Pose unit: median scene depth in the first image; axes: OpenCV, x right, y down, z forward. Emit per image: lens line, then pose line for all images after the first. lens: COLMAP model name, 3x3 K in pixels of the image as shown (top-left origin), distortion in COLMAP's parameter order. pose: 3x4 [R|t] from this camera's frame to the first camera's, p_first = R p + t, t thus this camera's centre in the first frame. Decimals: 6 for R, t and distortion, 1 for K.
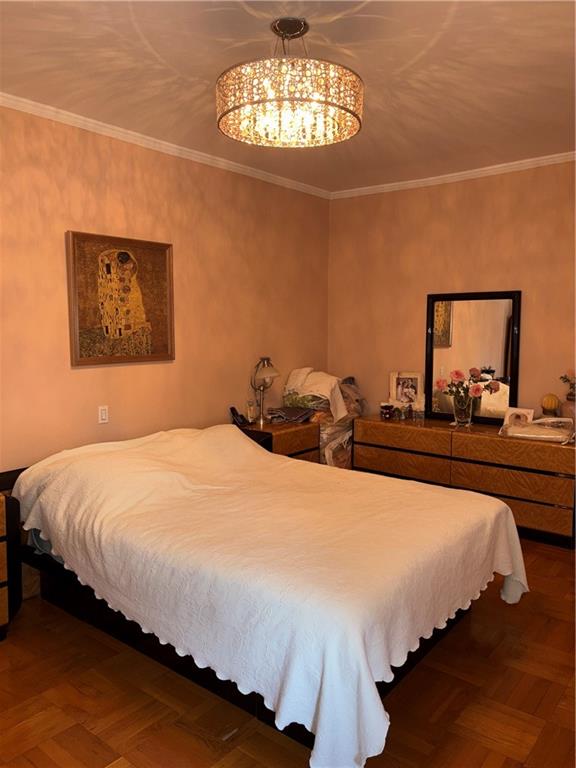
lens RADIAL K [[580.6, 0, 288.8], [0, 580.6, 381.7], [0, 0, 1]] dist [0.016678, -0.022352]
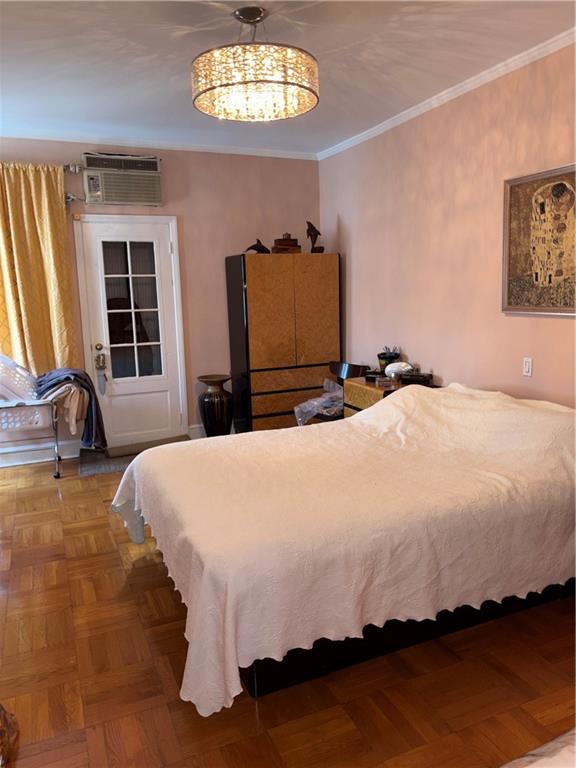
lens RADIAL K [[580.6, 0, 289.3], [0, 580.6, 386.4], [0, 0, 1]] dist [0.016678, -0.022352]
pose [[-0.464142, 0.163951, -0.870455, 0.701194], [-0.058553, 0.974892, 0.214843, -0.095054], [0.883824, 0.150685, -0.442888, 1.089110]]
